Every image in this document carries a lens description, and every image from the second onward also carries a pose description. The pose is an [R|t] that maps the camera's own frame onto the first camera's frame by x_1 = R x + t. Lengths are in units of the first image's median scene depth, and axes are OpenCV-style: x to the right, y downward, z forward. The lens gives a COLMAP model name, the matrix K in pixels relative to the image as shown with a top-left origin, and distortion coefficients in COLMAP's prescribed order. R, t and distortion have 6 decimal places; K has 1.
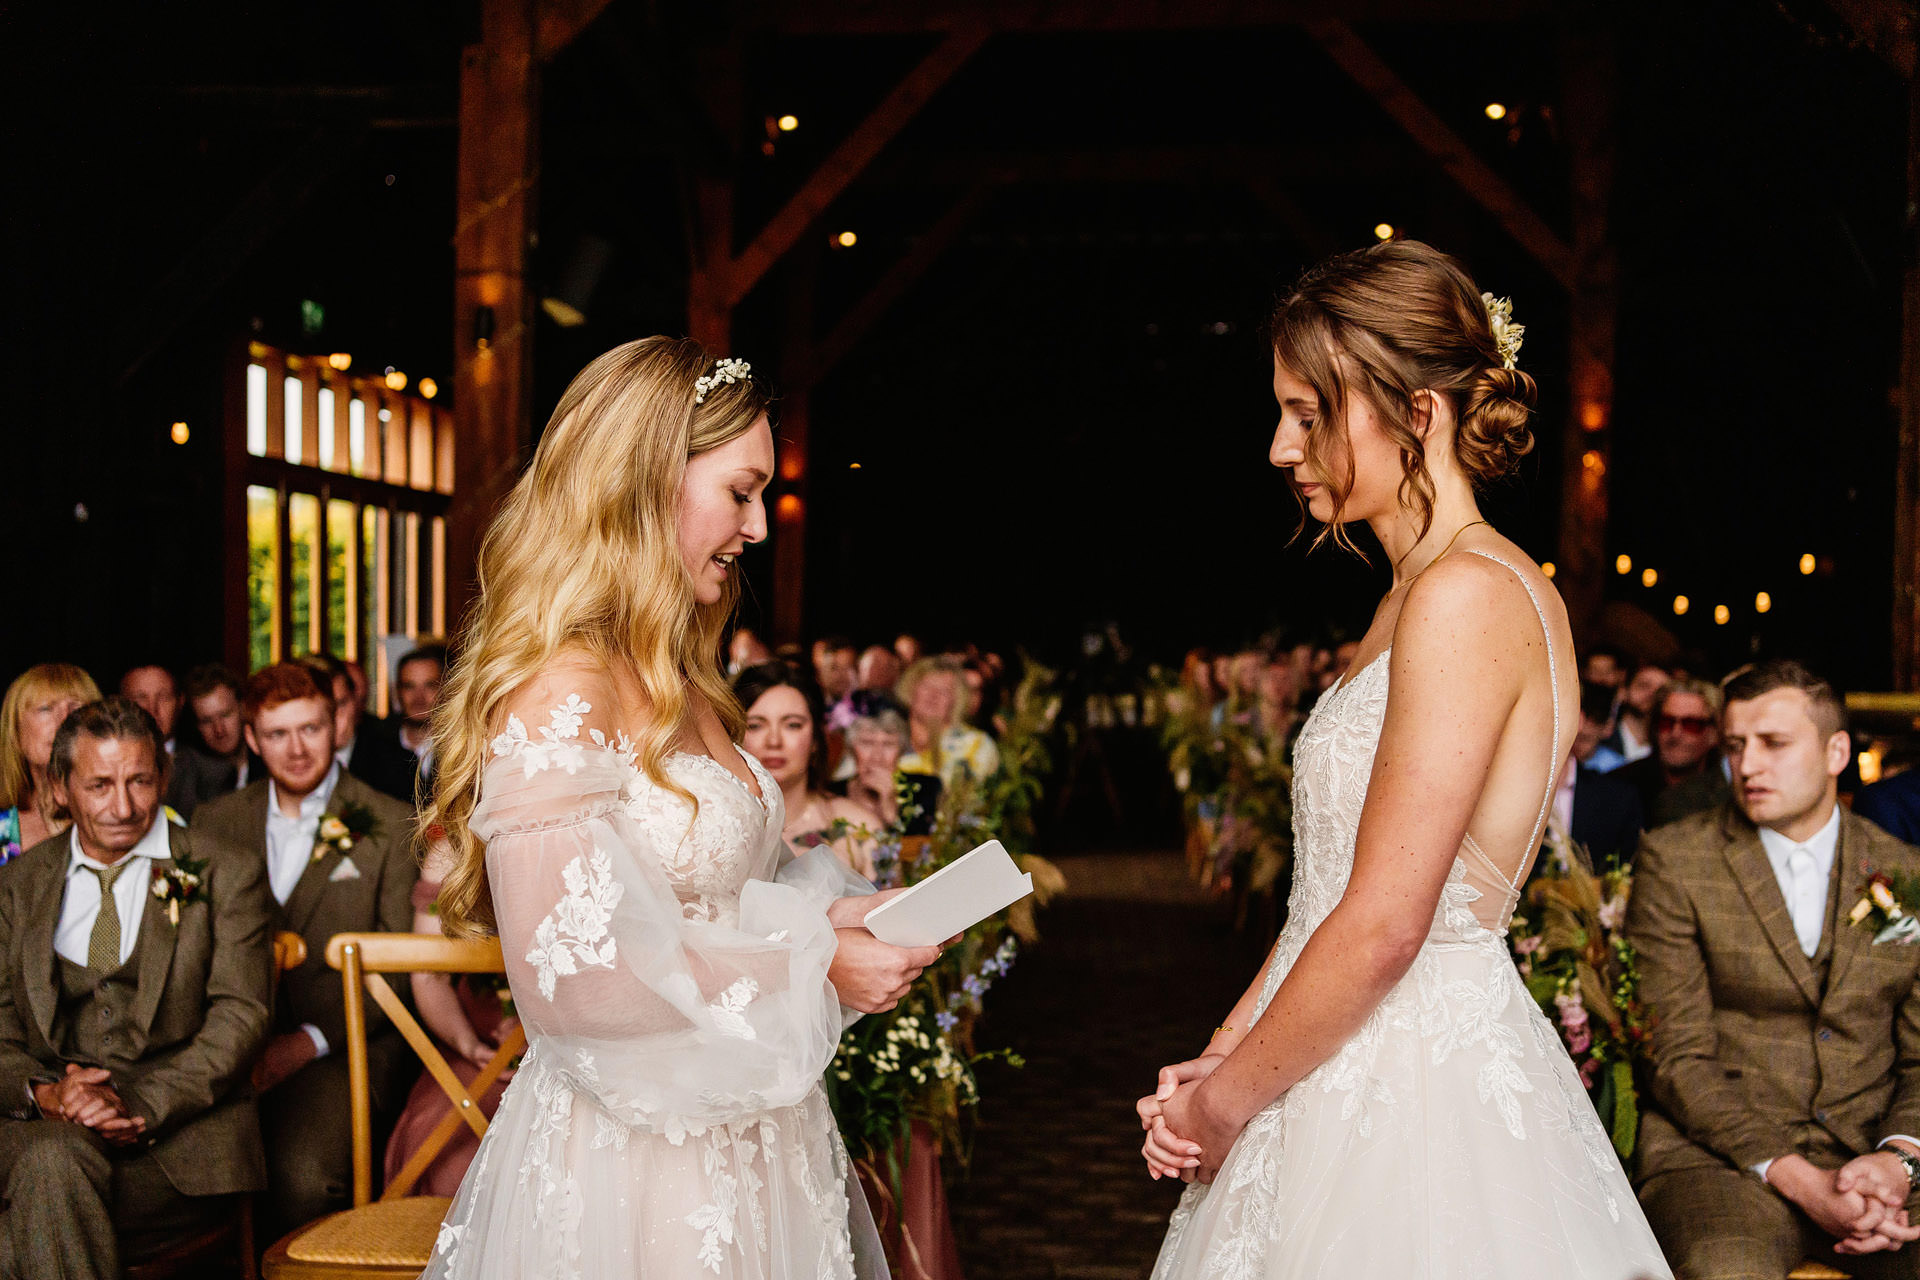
lens RADIAL K [[1945.6, 0, 960.0], [0, 1945.6, 640.0], [0, 0, 1]] dist [-0.092403, -0.007720]
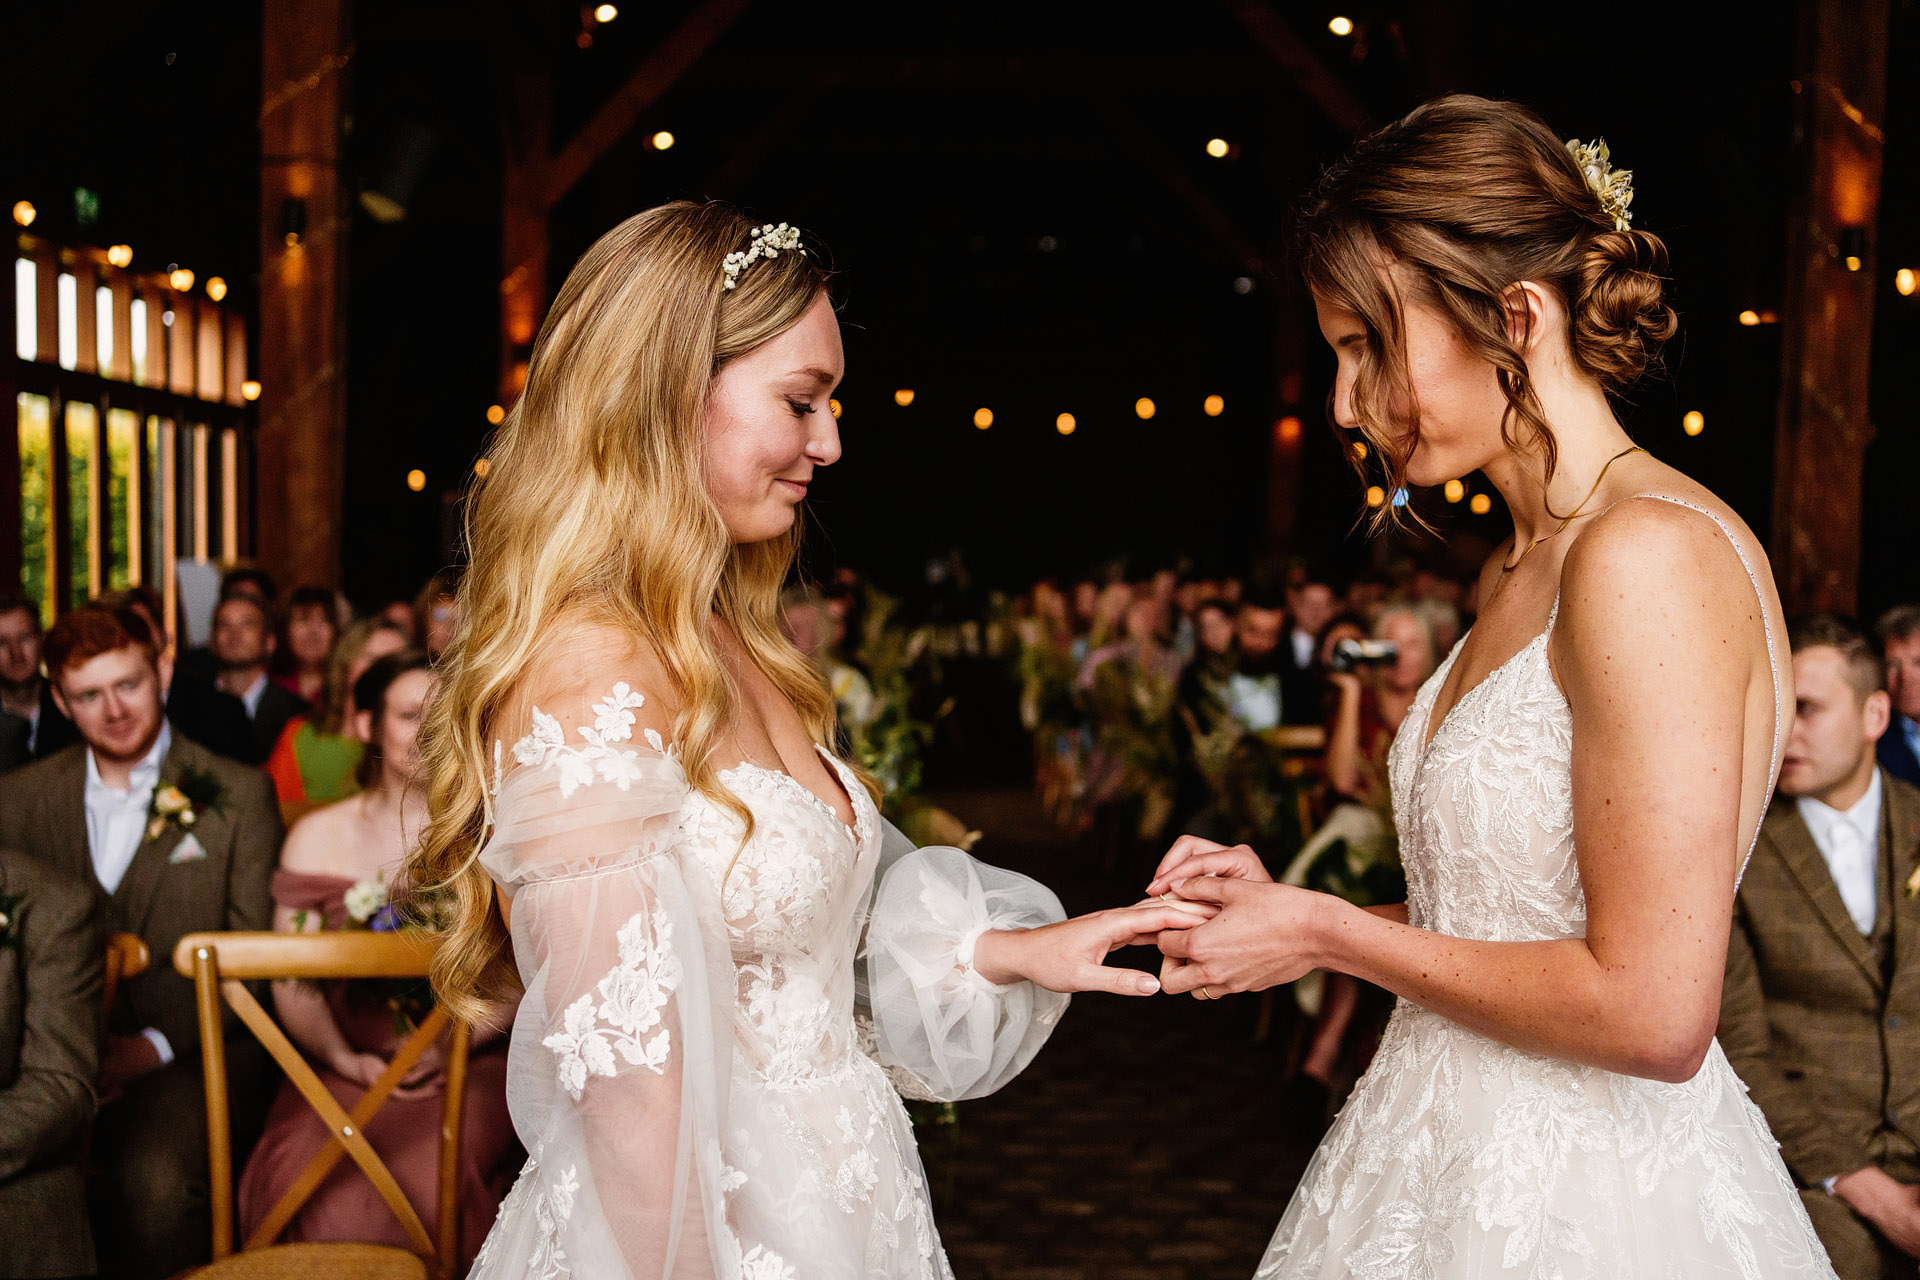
lens RADIAL K [[1951.1, 0, 960.0], [0, 1951.1, 640.0], [0, 0, 1]] dist [-0.110392, 0.142403]
pose [[0.993811, 0.002196, 0.111062, -0.075236], [-0.006737, 0.999156, 0.040524, -0.008345], [-0.110879, -0.041022, 0.992987, 0.128120]]
